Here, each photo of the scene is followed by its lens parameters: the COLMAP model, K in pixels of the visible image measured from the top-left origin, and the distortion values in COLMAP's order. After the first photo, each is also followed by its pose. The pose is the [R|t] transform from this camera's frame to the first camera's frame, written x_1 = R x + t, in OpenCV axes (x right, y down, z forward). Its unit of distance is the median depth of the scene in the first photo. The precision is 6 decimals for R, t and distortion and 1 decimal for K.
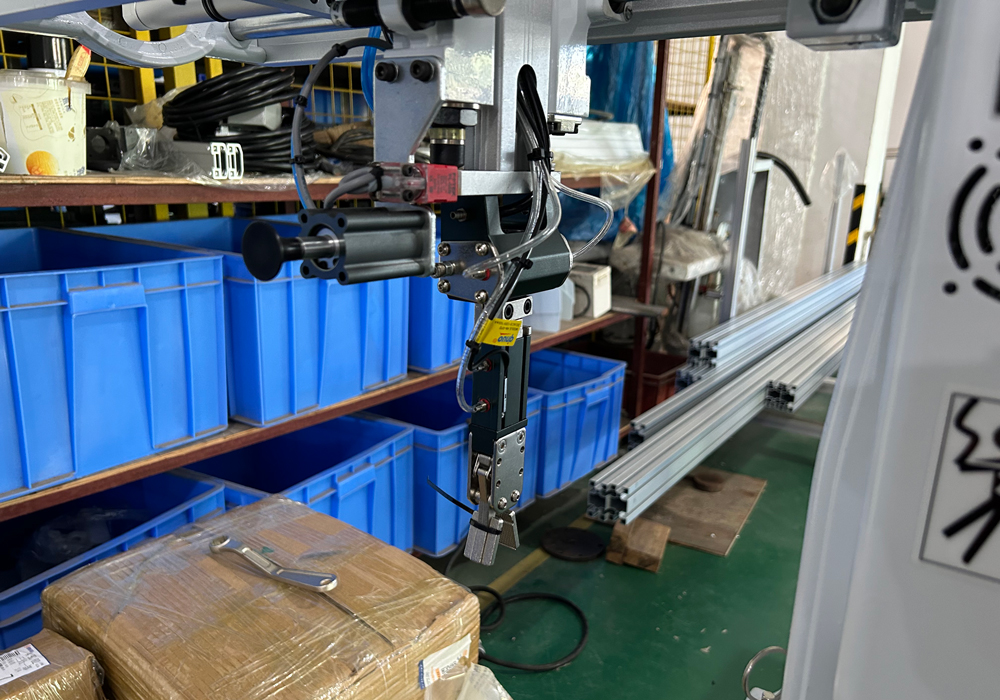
lens RADIAL K [[723.9, 0, 500.0], [0, 723.9, 350.0], [0, 0, 1]] dist [0.170851, 0.000078]
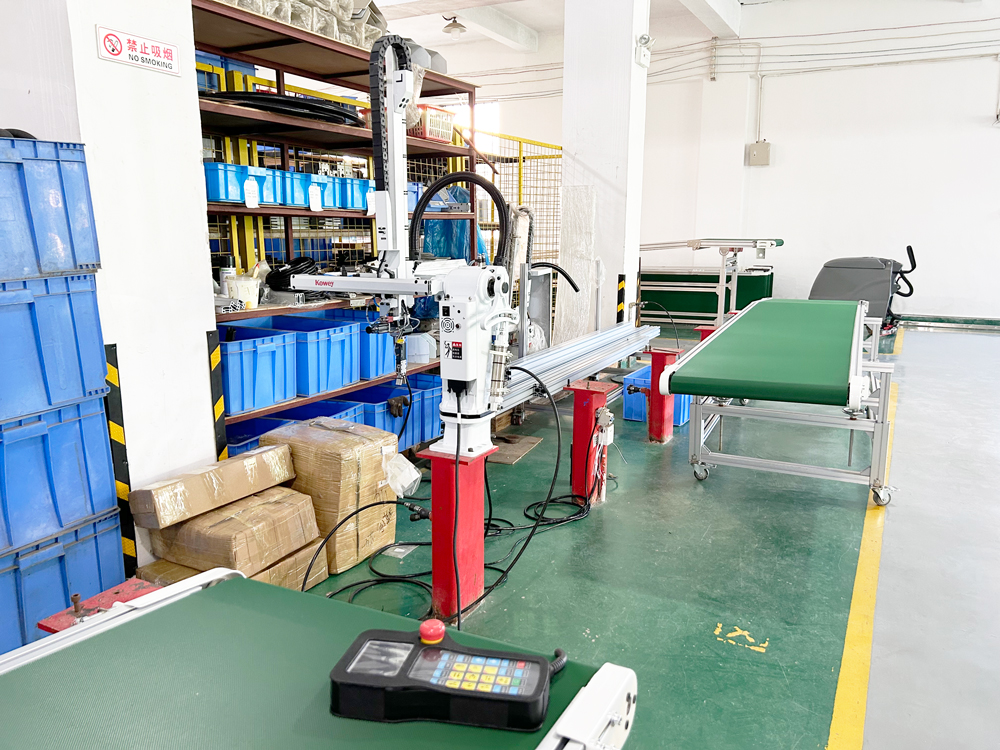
lens RADIAL K [[755.2, 0, 500.0], [0, 755.2, 375.0], [0, 0, 1]] dist [0.002427, 0.001251]
pose [[0.989784, -0.047942, 0.134271, -0.011026], [0.055398, 0.997091, -0.052357, 0.183945], [-0.131370, 0.059260, 0.989561, -1.564882]]
